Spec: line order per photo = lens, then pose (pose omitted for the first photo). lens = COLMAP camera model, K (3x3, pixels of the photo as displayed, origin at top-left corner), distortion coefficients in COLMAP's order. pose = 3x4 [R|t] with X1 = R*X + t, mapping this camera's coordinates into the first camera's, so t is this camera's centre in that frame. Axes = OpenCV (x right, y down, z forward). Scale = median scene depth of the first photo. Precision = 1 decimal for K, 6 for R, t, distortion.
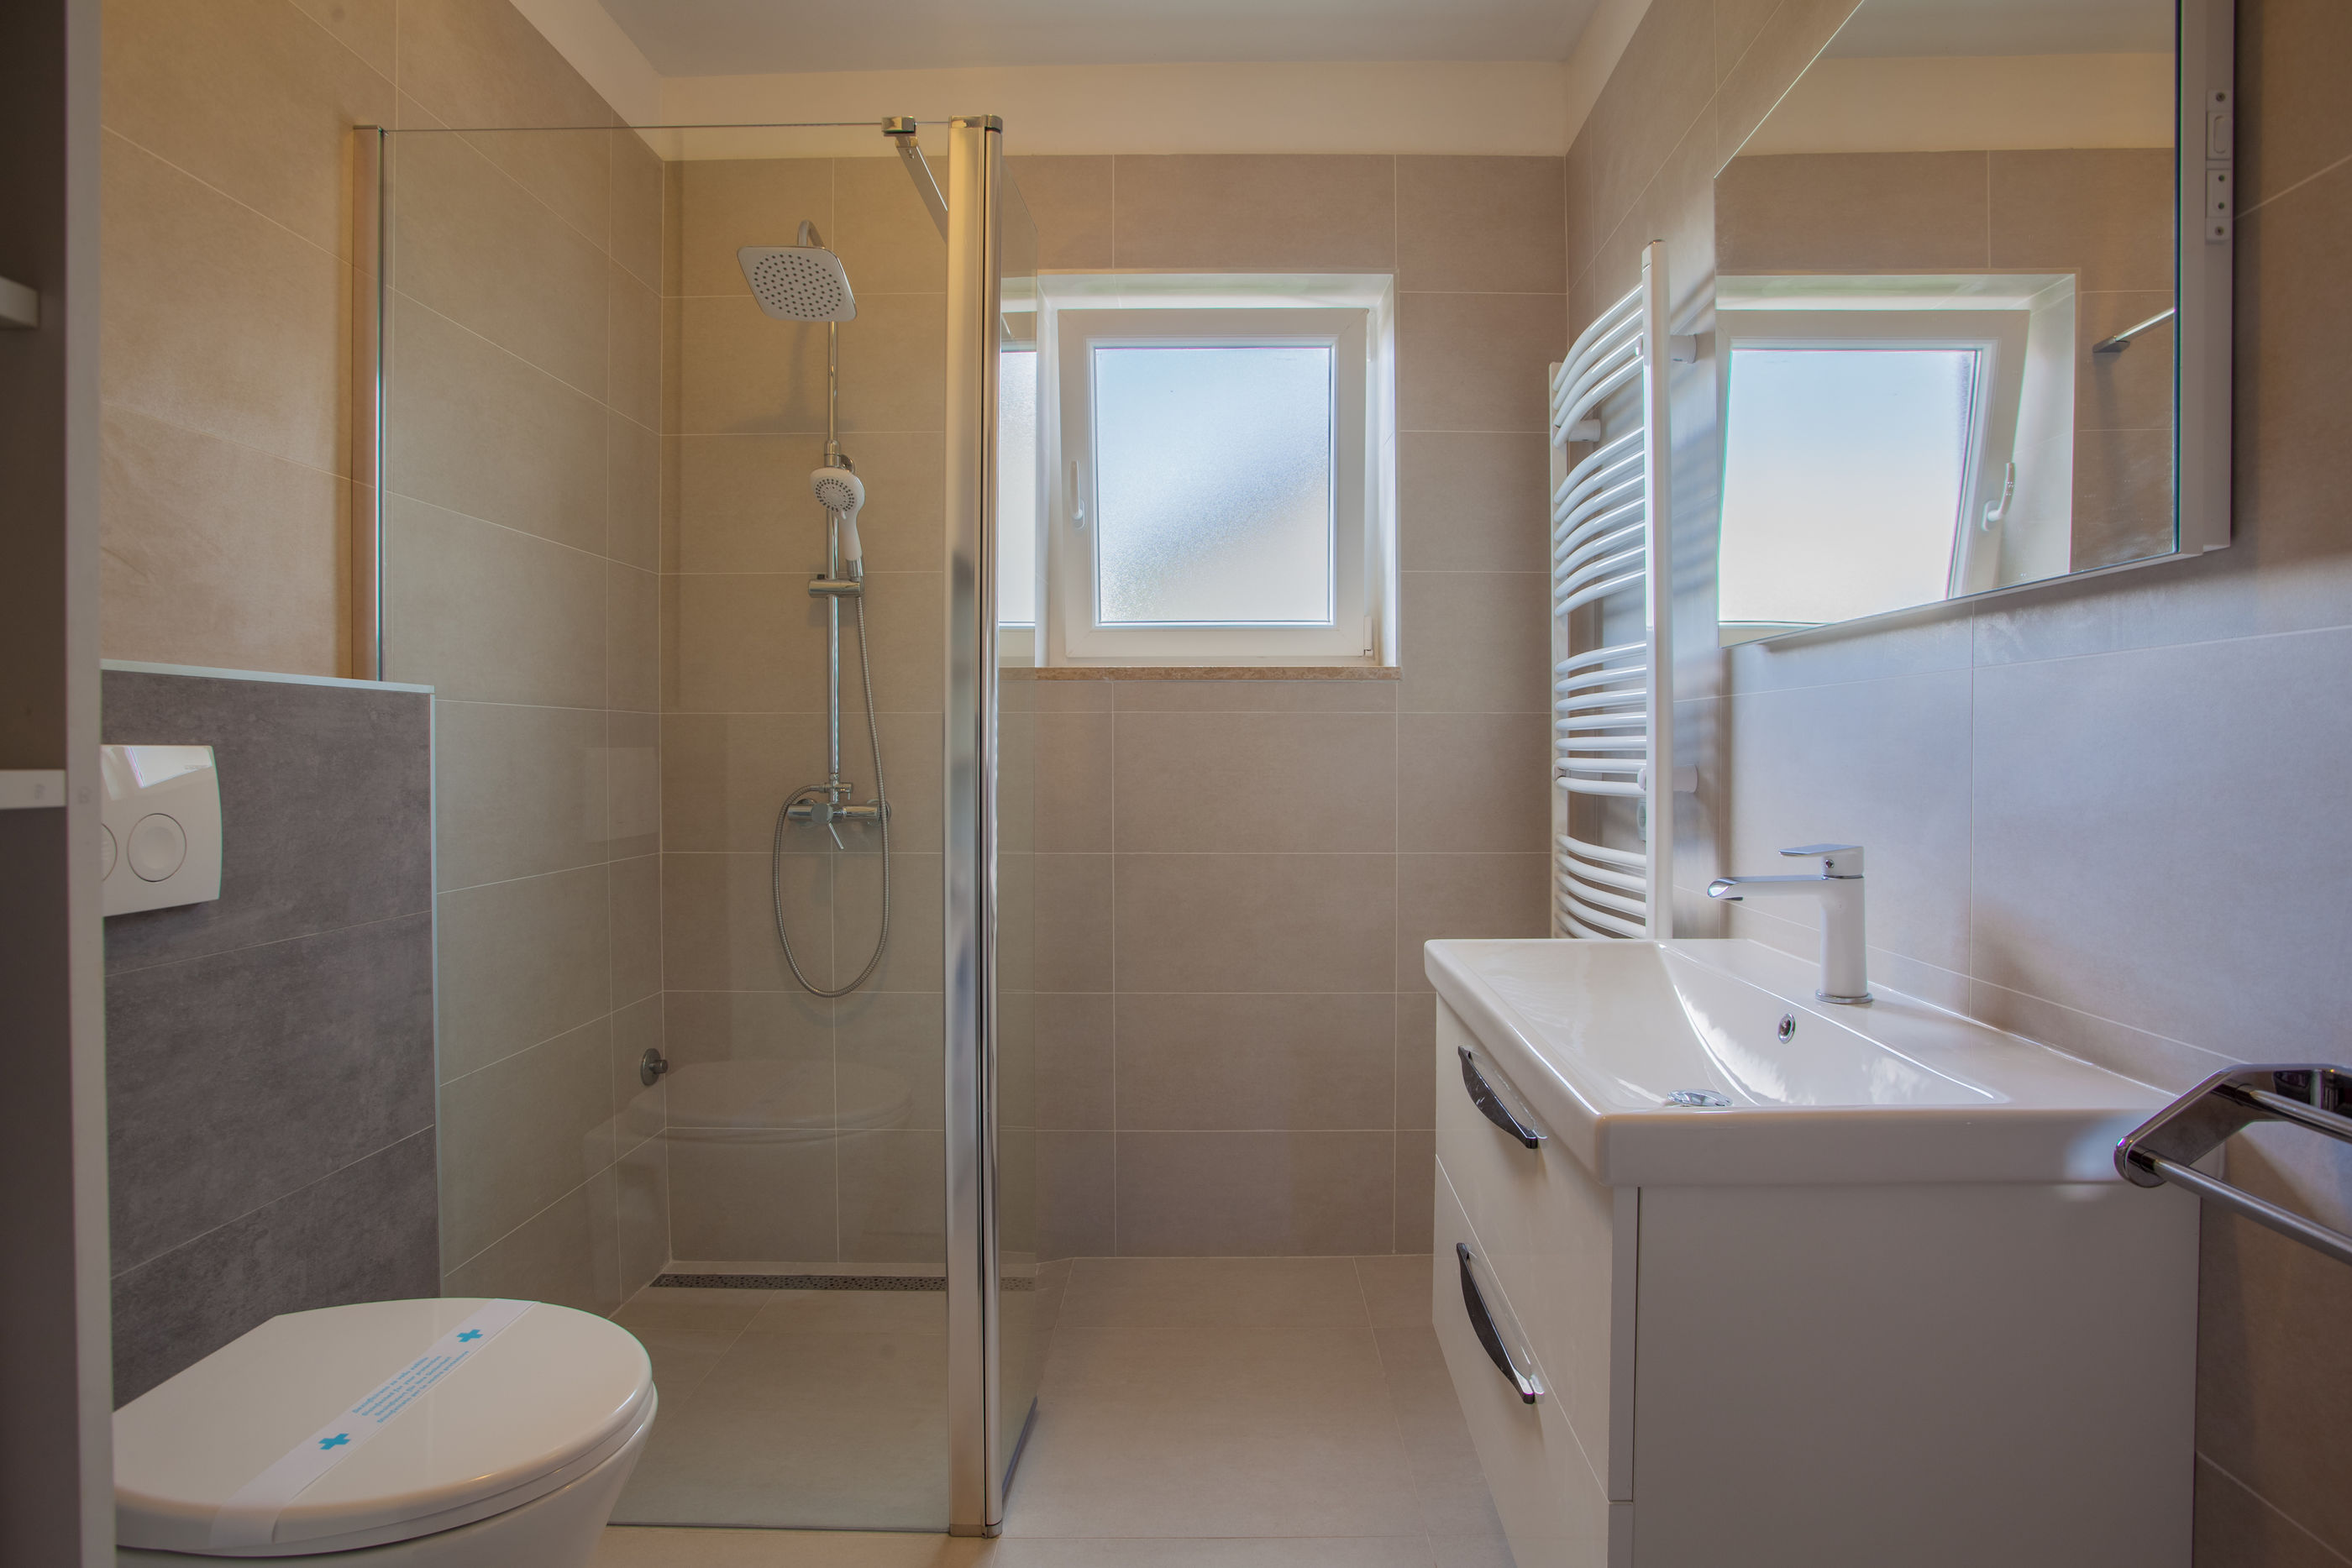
lens RADIAL K [[1181.0, 0, 1217.6], [0, 1181.0, 781.4], [0, 0, 1]] dist [-0.087300, 0.039729]
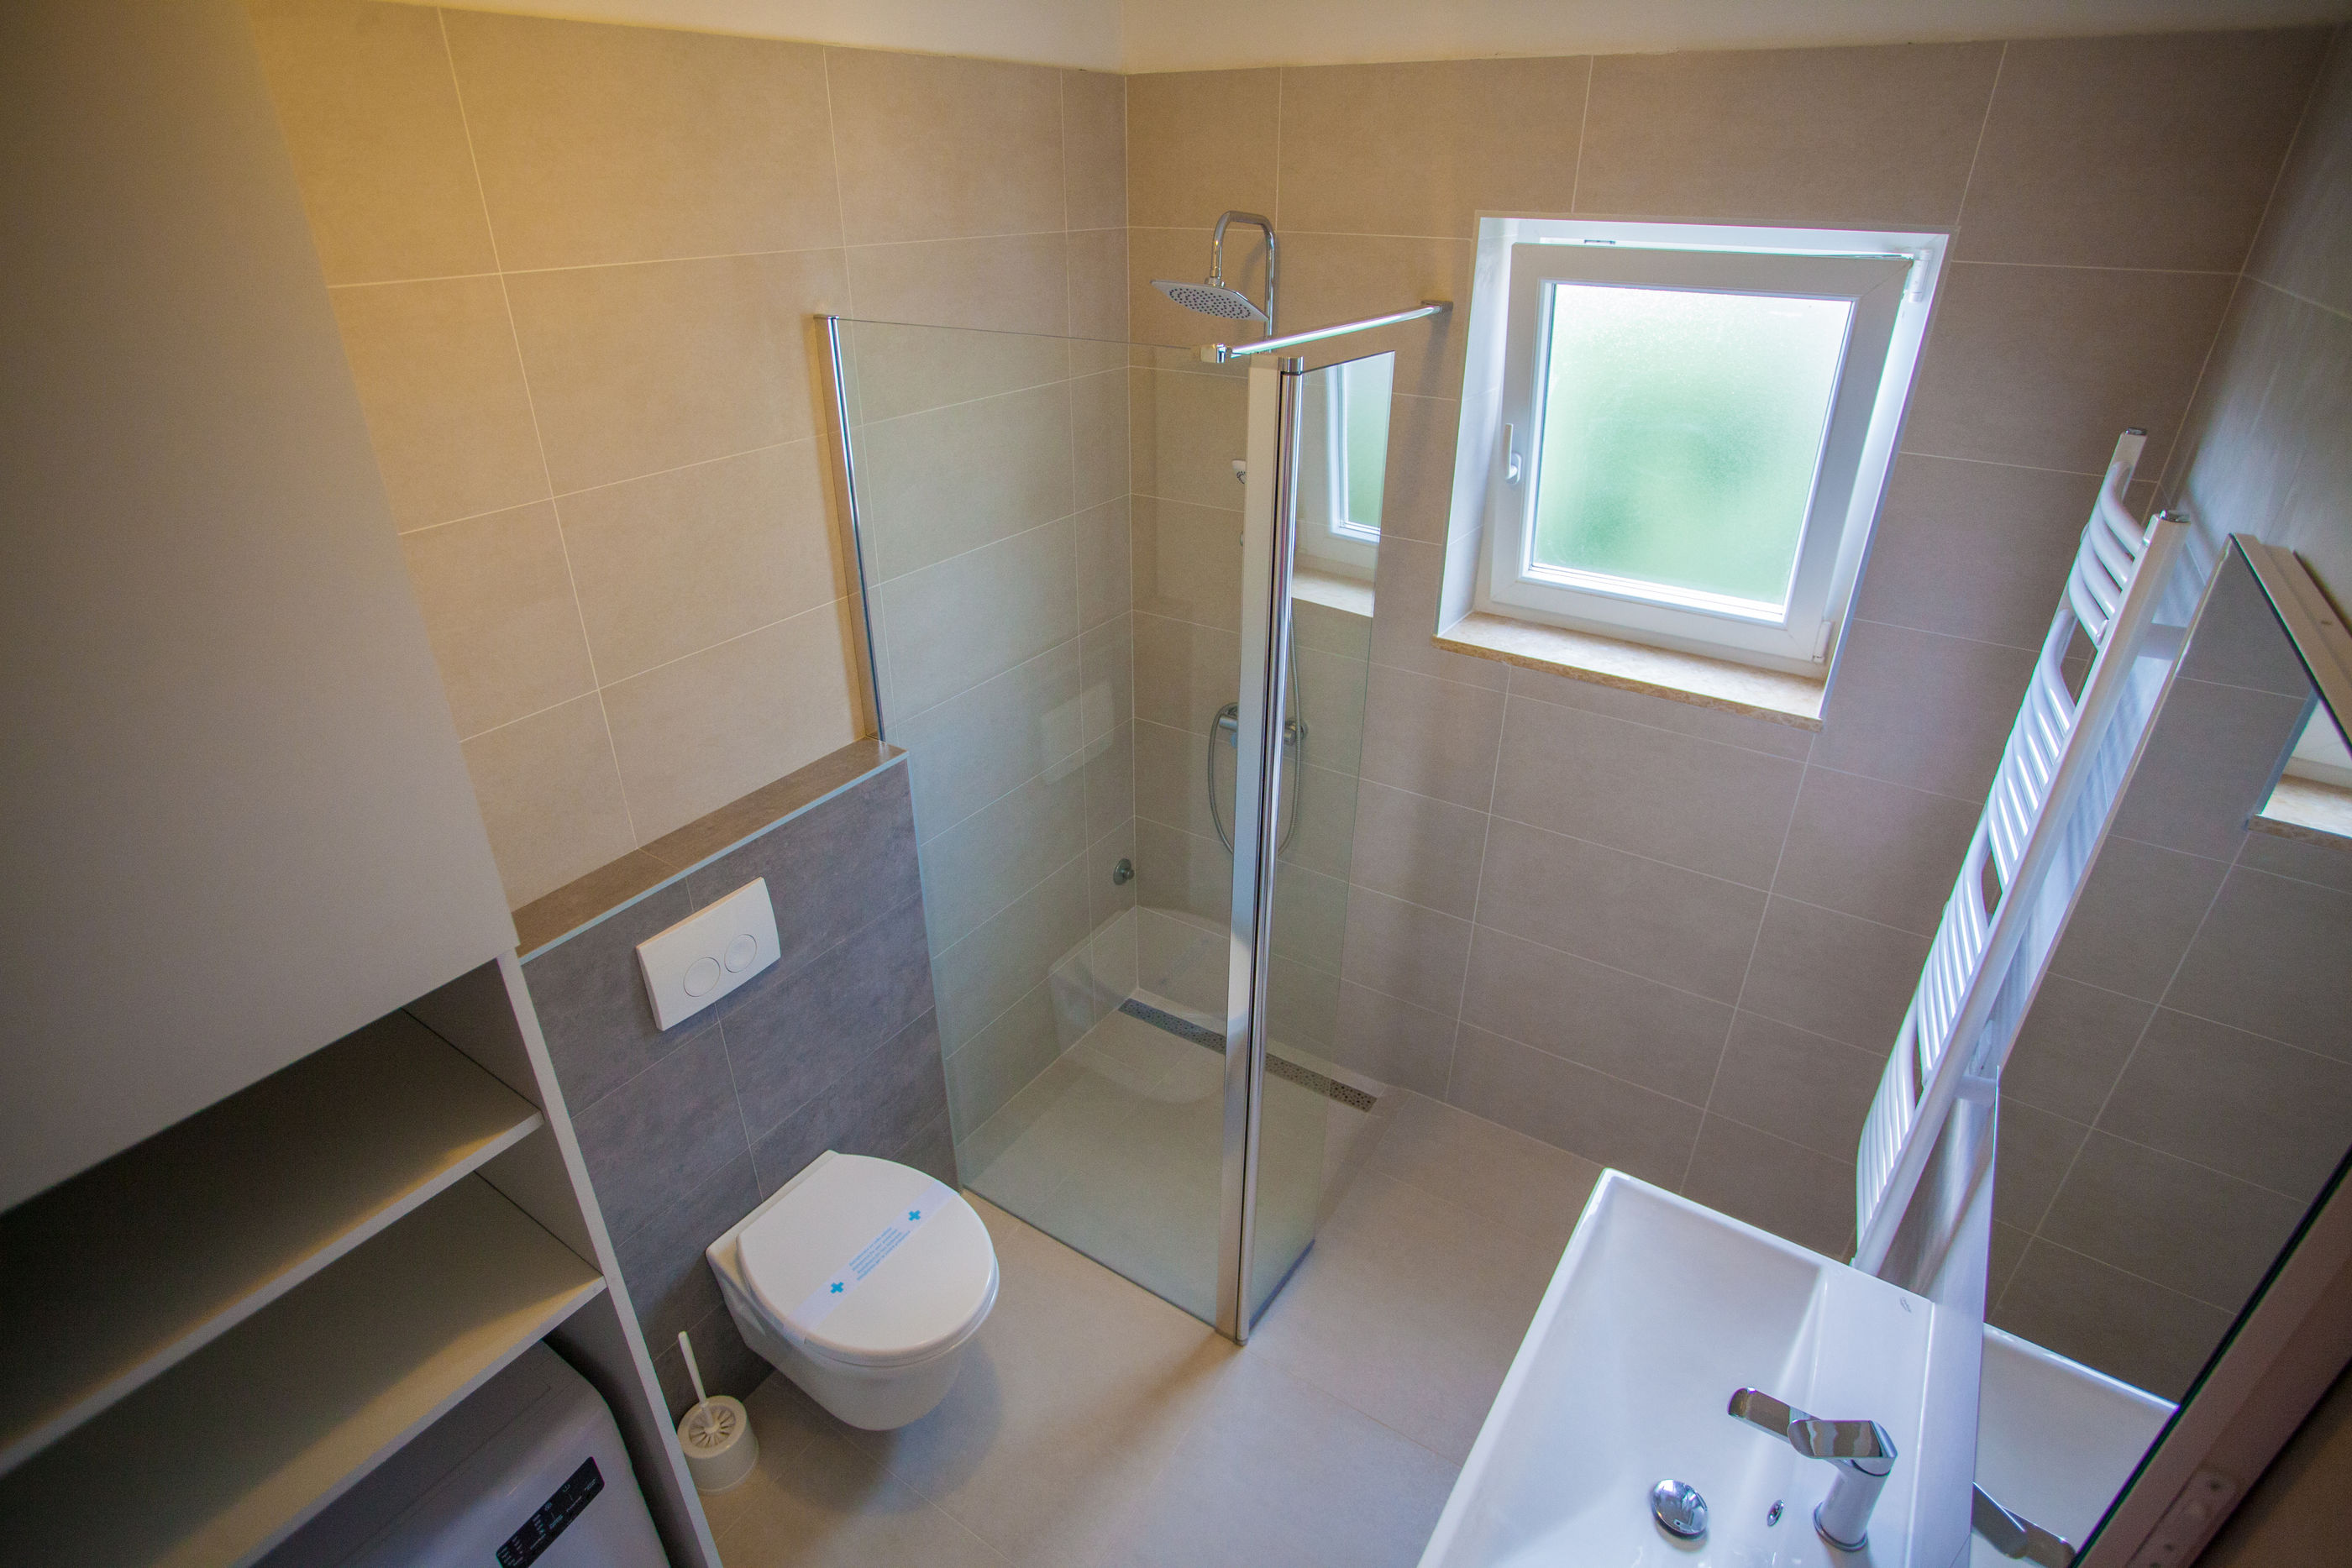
lens RADIAL K [[1151.6, 0, 1176.0], [0, 1151.6, 784.0], [0, 0, 1]] dist [-0.071640, 0.000179]
pose [[0.839195, 0.257917, -0.478781, 0.252635], [-0.015286, 0.891224, 0.453305, -0.664131], [0.543616, -0.373093, 0.751853, 0.113463]]
